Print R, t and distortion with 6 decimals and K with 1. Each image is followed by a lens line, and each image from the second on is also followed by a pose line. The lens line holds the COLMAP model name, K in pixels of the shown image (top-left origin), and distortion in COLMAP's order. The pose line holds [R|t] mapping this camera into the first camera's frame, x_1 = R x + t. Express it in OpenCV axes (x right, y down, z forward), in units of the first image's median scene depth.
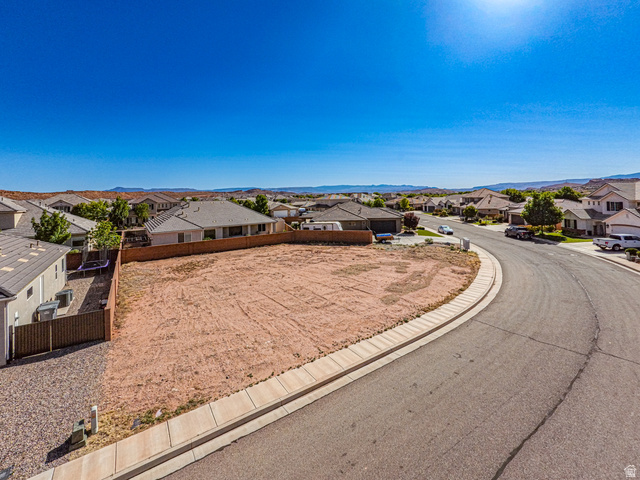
lens RADIAL K [[279.8, 0, 319.9], [0, 279.8, 203.1], [0, 0, 1]] dist [-0.027141, 0.011442]
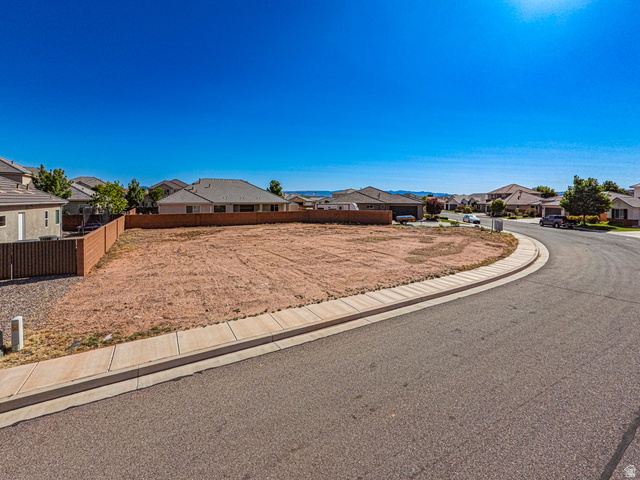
lens RADIAL K [[277.5, 0, 318.5], [0, 277.5, 215.3], [0, 0, 1]] dist [-0.025157, 0.011161]
pose [[0.997557, 0.025992, -0.064848, 0.010629], [-0.024390, 0.999380, 0.025375, 0.199305], [0.065467, -0.023732, 0.997572, 0.152332]]
